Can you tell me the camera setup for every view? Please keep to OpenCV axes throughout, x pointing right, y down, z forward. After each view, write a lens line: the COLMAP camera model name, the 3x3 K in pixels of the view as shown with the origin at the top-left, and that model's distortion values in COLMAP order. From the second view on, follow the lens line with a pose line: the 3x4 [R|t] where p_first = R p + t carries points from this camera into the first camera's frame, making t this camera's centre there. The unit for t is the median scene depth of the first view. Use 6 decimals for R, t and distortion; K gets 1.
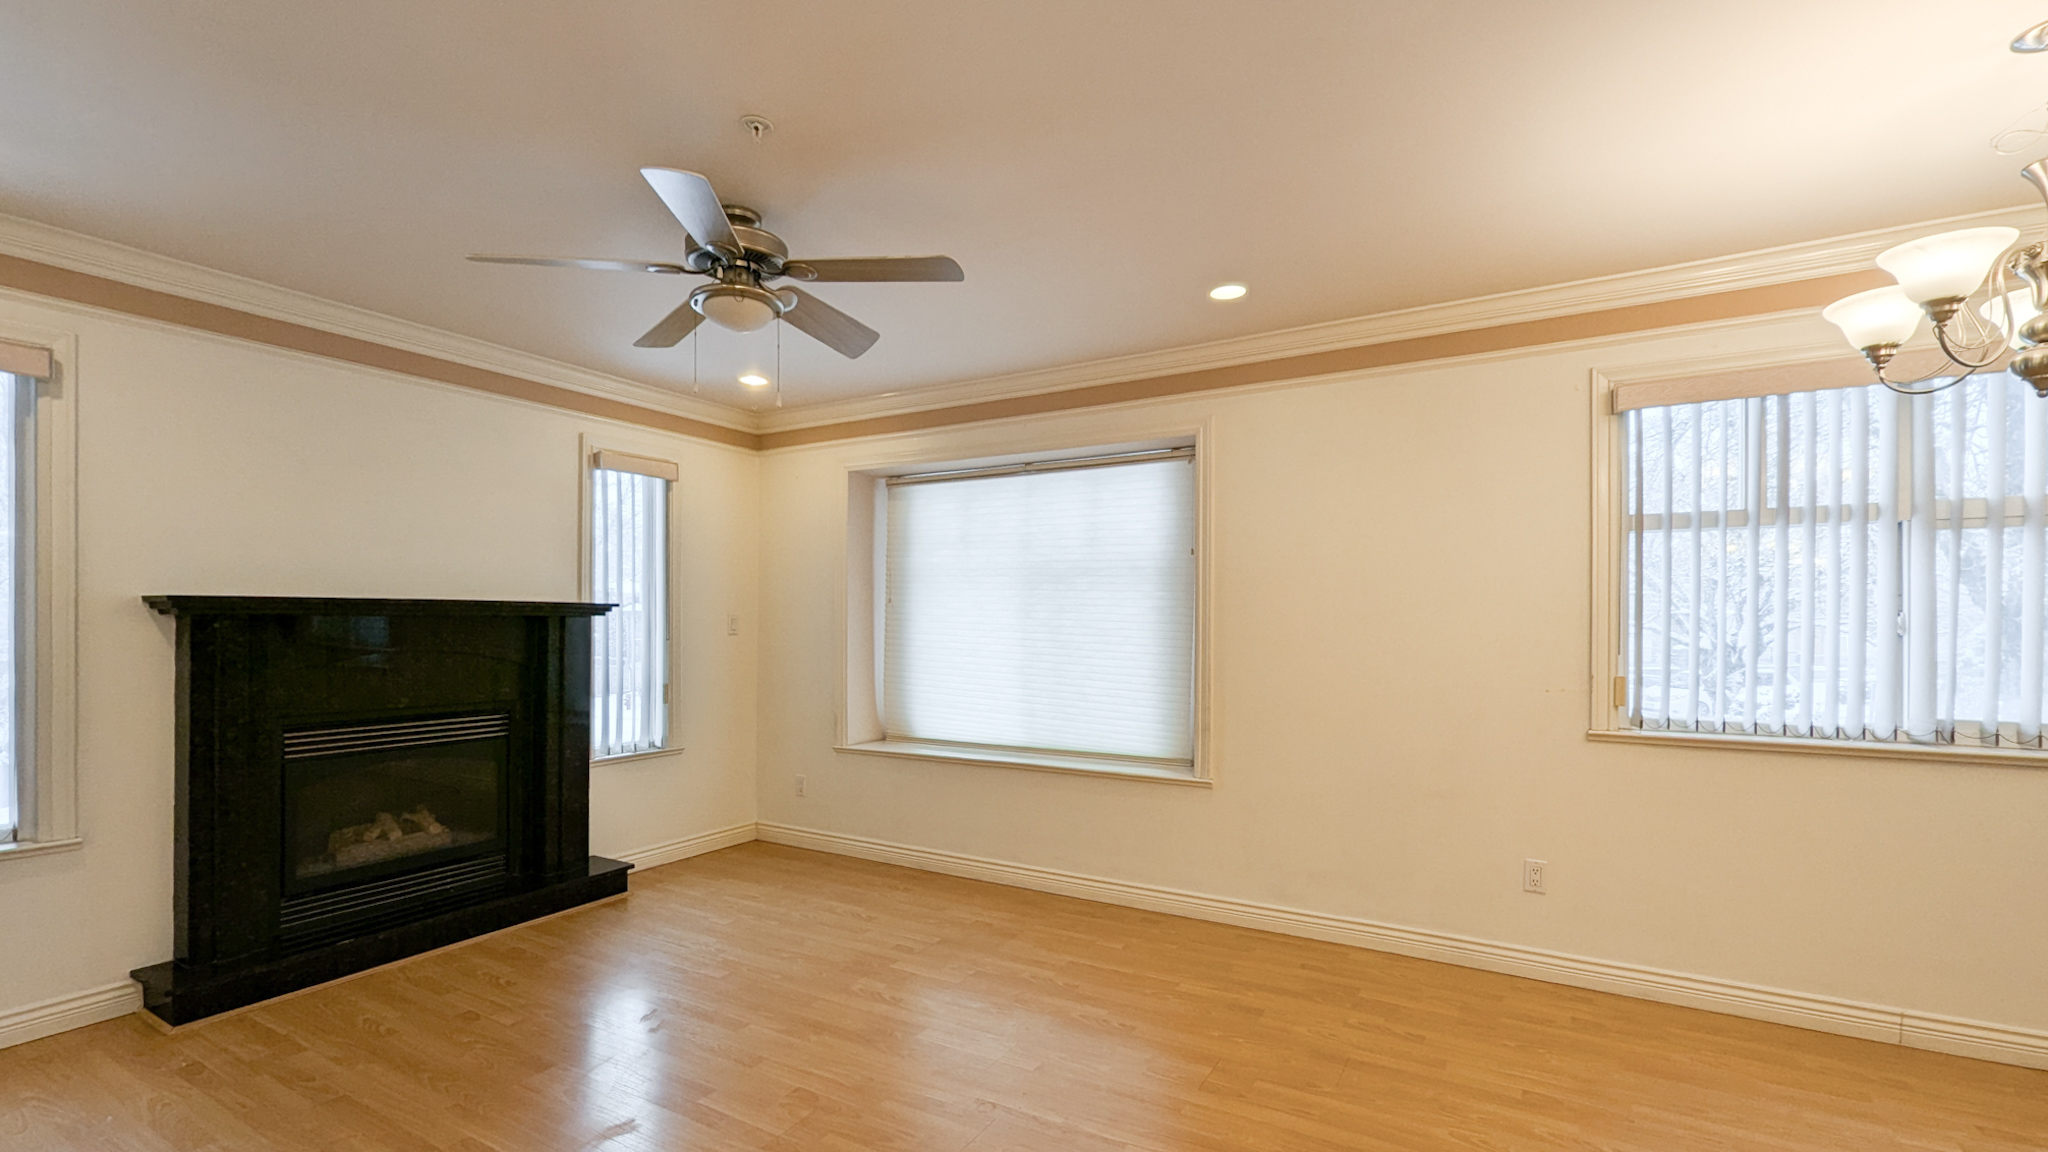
lens RADIAL K [[905.4, 0, 1022.4], [0, 905.4, 626.7], [0, 0, 1]] dist [-0.000091, 0.000195]
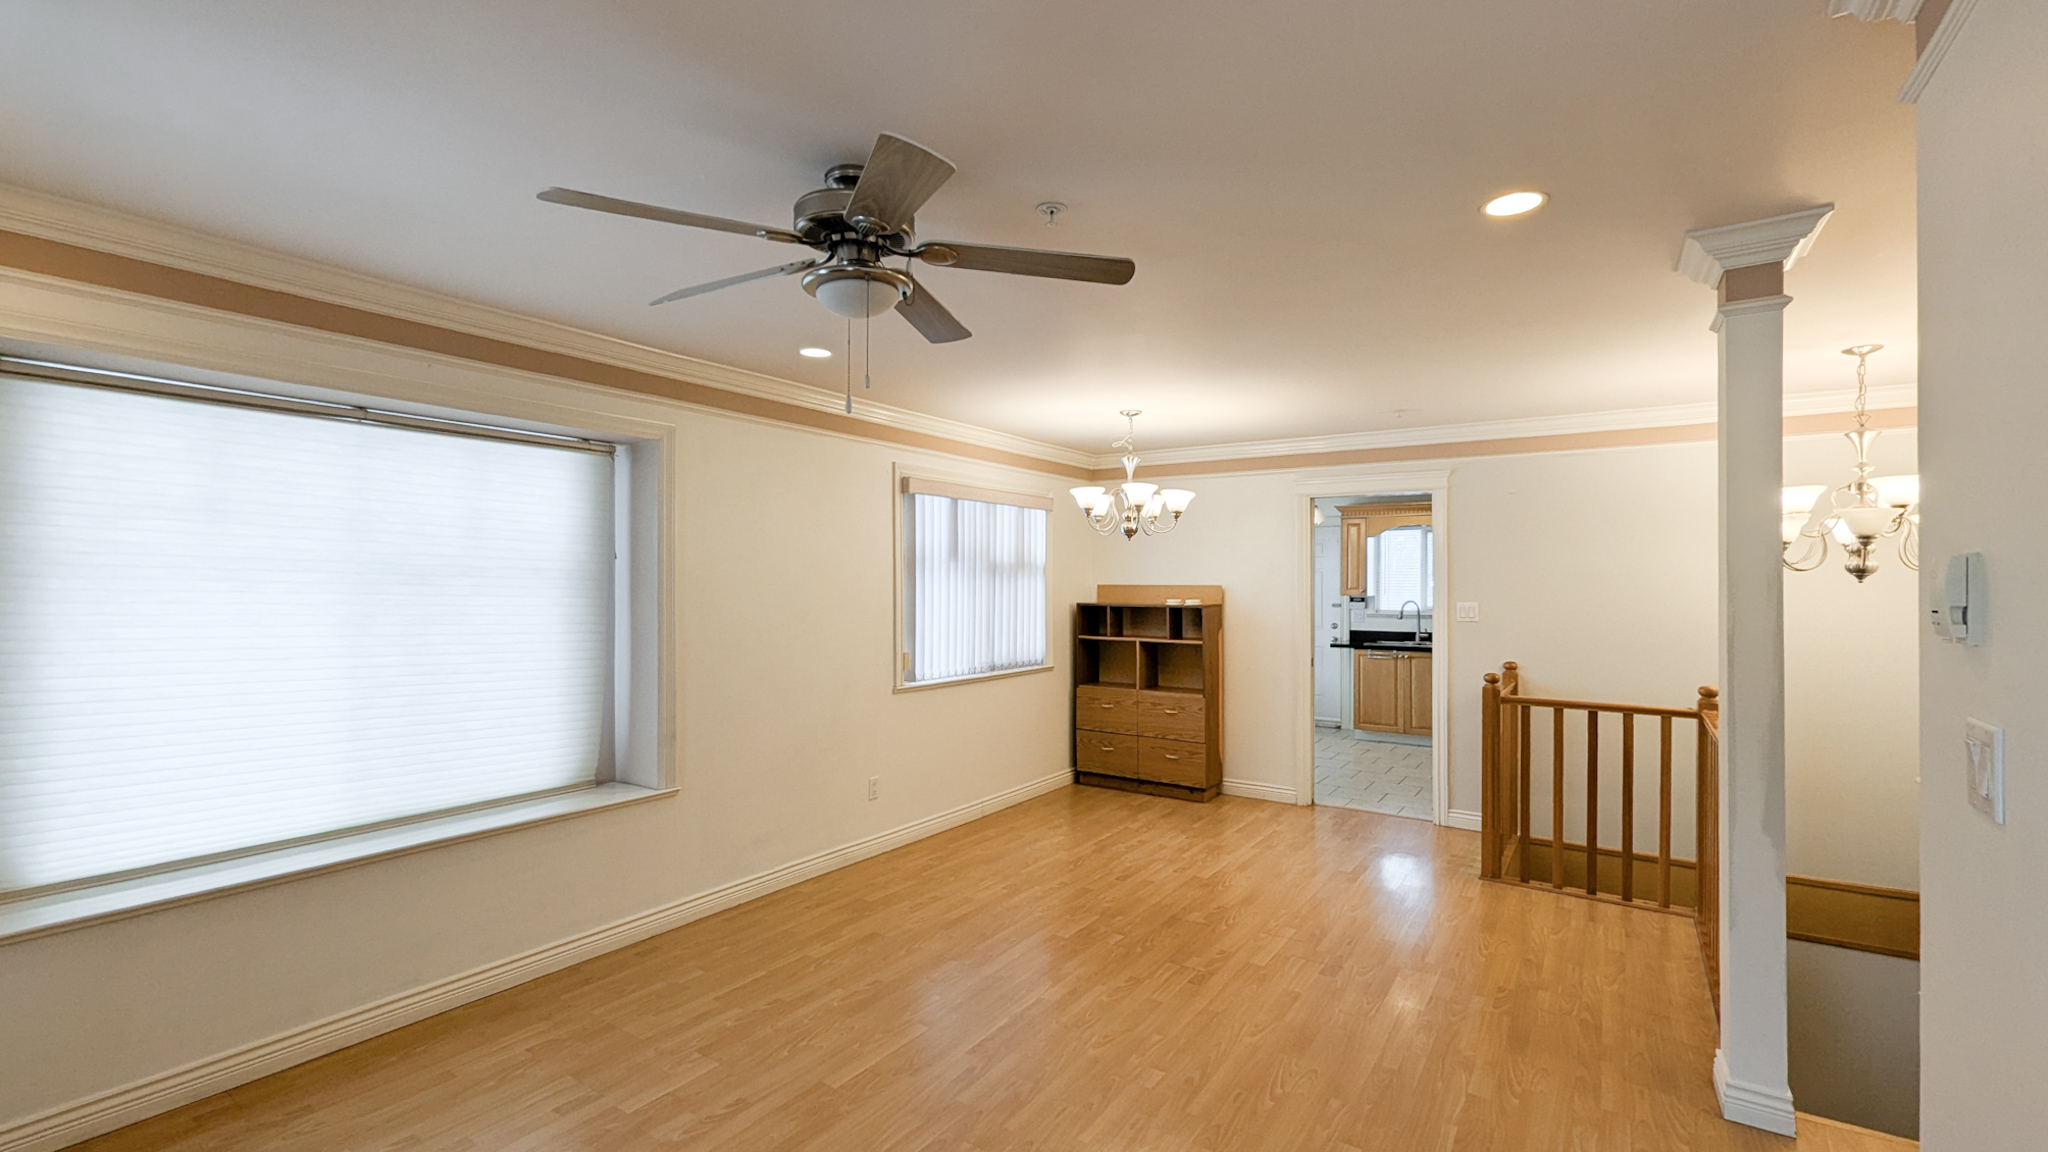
lens RADIAL K [[847.4, 0, 1090.3], [0, 847.4, 581.7], [0, 0, 1]] dist [-0.001240, -0.000068]
pose [[0.013998, 0.006538, 0.999881, -0.880622], [0.000047, 0.999979, -0.006539, -0.064443], [-0.999902, 0.000138, 0.013997, 0.631672]]
